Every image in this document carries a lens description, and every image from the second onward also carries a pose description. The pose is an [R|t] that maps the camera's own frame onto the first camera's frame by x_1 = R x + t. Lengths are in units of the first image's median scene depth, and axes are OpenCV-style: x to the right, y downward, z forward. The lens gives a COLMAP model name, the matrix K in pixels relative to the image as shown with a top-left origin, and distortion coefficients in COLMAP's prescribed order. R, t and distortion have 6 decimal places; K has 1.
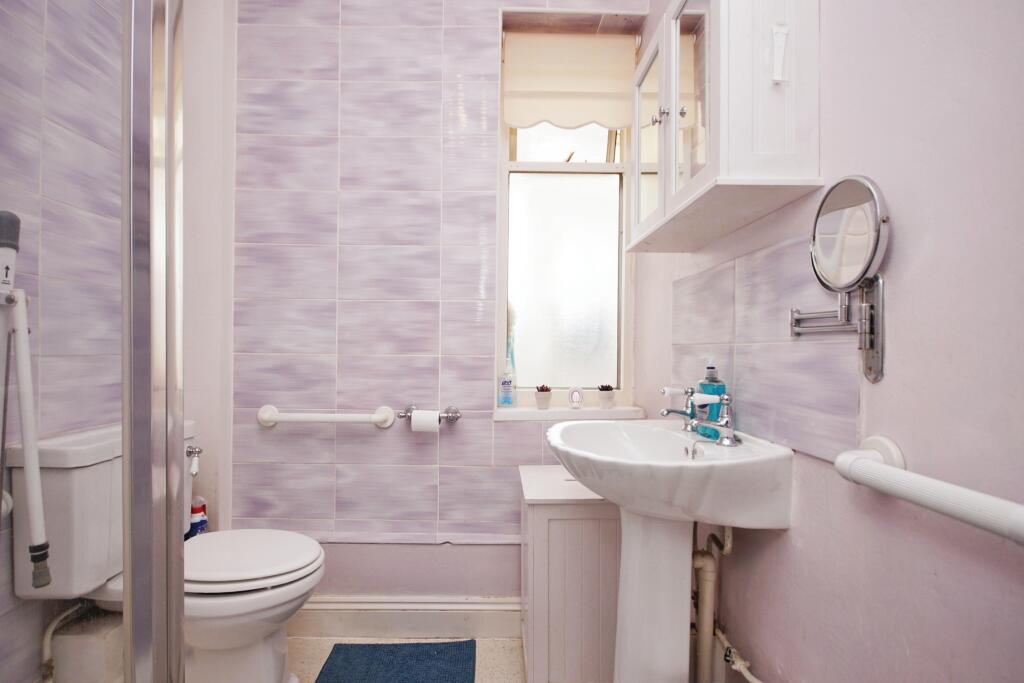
lens RADIAL K [[456.8, 0, 512.0], [0, 456.8, 341.5], [0, 0, 1]] dist [0.003308, -0.005786]
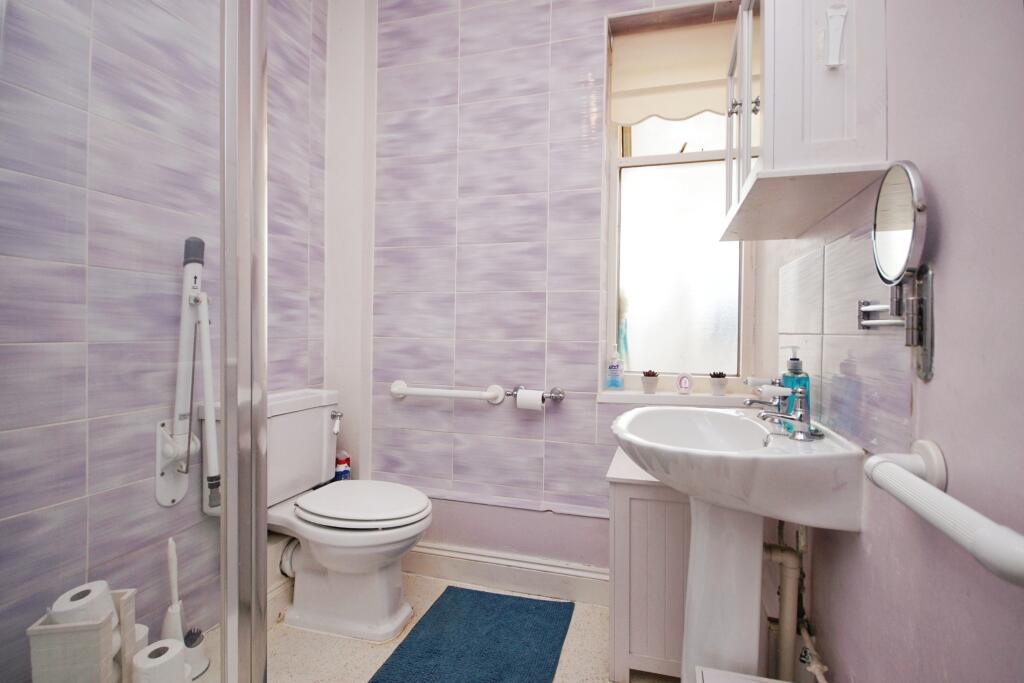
lens RADIAL K [[439.1, 0, 563.3], [0, 439.1, 324.1], [0, 0, 1]] dist [-0.001717, -0.000211]
pose [[0.970798, 0.006509, -0.239809, 0.164123], [-0.006502, 0.999979, 0.000820, -0.013245], [0.239809, 0.000763, 0.970820, -0.023819]]
